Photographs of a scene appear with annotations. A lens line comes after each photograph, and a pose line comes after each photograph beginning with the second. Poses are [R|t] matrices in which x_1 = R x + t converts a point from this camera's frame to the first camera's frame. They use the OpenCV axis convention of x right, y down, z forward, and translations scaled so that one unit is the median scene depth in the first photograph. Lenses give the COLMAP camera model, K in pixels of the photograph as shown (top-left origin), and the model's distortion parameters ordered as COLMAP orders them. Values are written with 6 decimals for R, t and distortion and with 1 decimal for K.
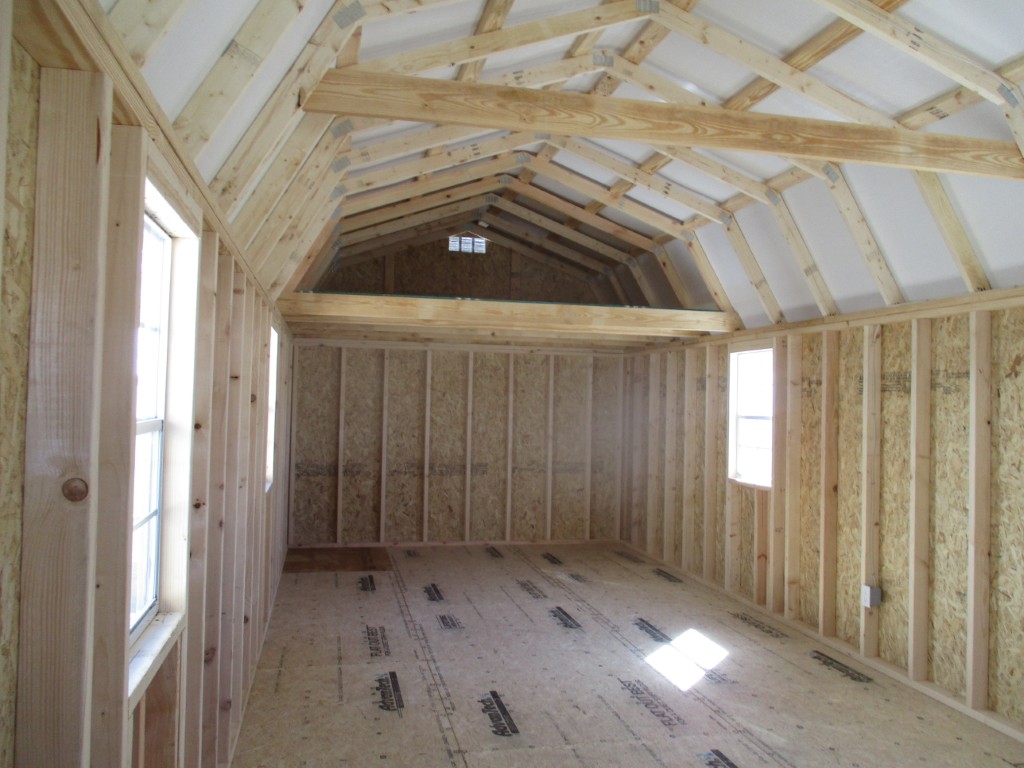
lens RADIAL K [[856.4, 0, 521.5], [0, 856.4, 376.8], [0, 0, 1]] dist [-0.022688, 0.015353]
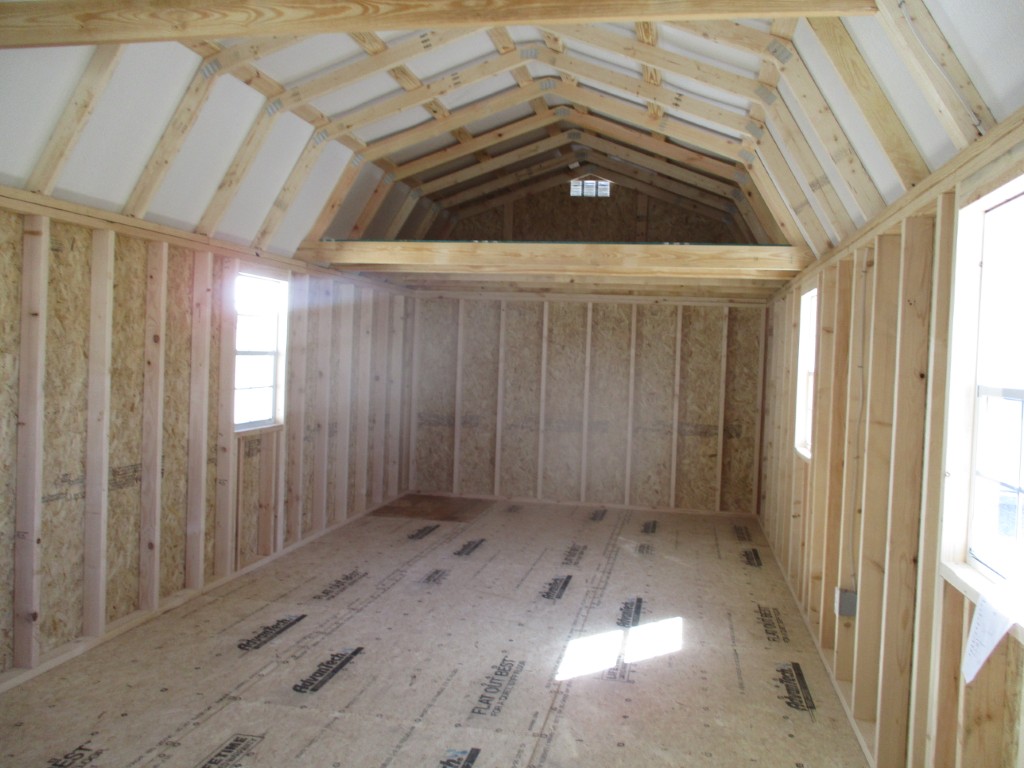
lens RADIAL K [[855.1, 0, 519.8], [0, 855.1, 373.4], [0, 0, 1]] dist [-0.016150, -0.014375]
pose [[0.915872, 0.020004, -0.400971, 0.412377], [-0.004516, 0.999208, 0.039536, 0.019706], [0.401444, -0.034399, 0.915237, 0.172300]]
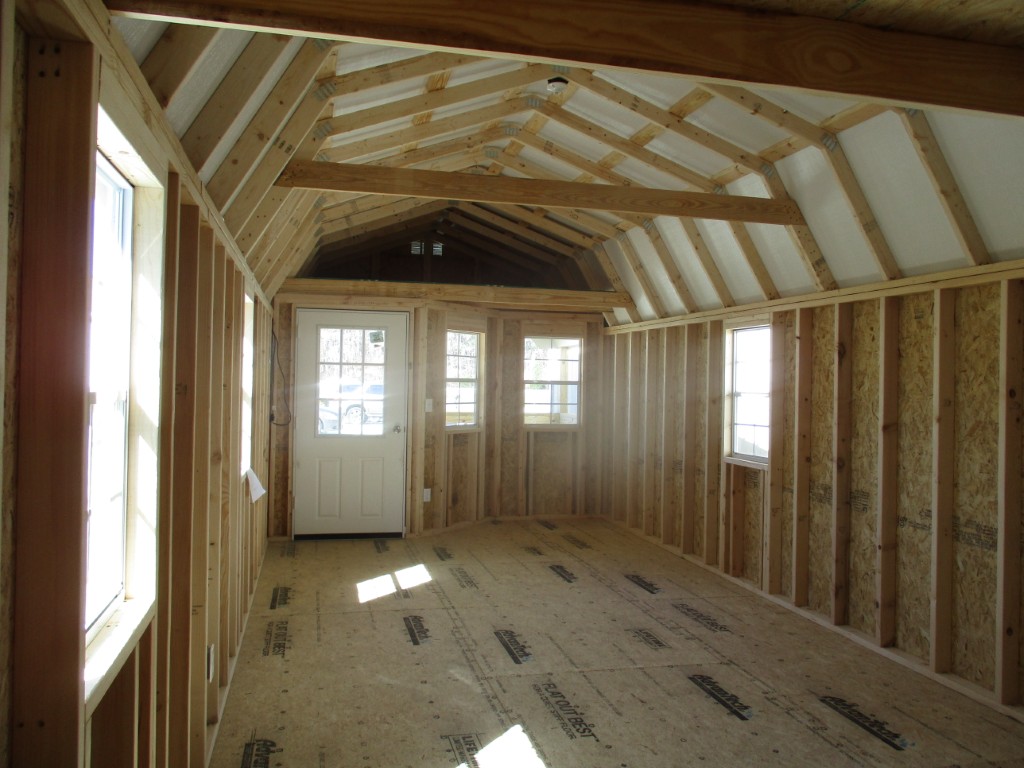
lens RADIAL K [[856.4, 0, 521.5], [0, 856.4, 376.8], [0, 0, 1]] dist [-0.022688, 0.015353]
pose [[-0.998969, -0.041368, -0.018709, 0.179807], [-0.040745, 0.998639, -0.032545, 0.051006], [0.020029, -0.031749, -0.999295, 1.521597]]
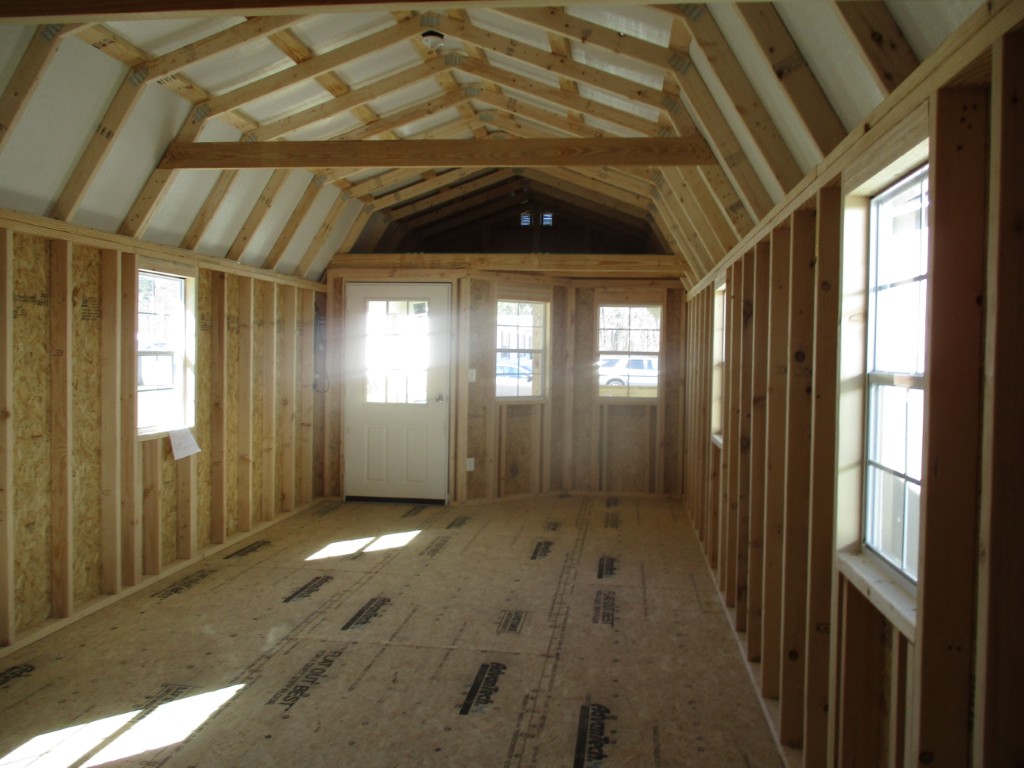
lens RADIAL K [[856.4, 0, 521.5], [0, 856.4, 376.8], [0, 0, 1]] dist [-0.022688, 0.015353]
pose [[-0.940989, -0.047374, 0.335104, -0.271491], [-0.045982, 0.998869, 0.012093, 0.038890], [-0.335298, -0.004030, -0.942103, 1.408469]]
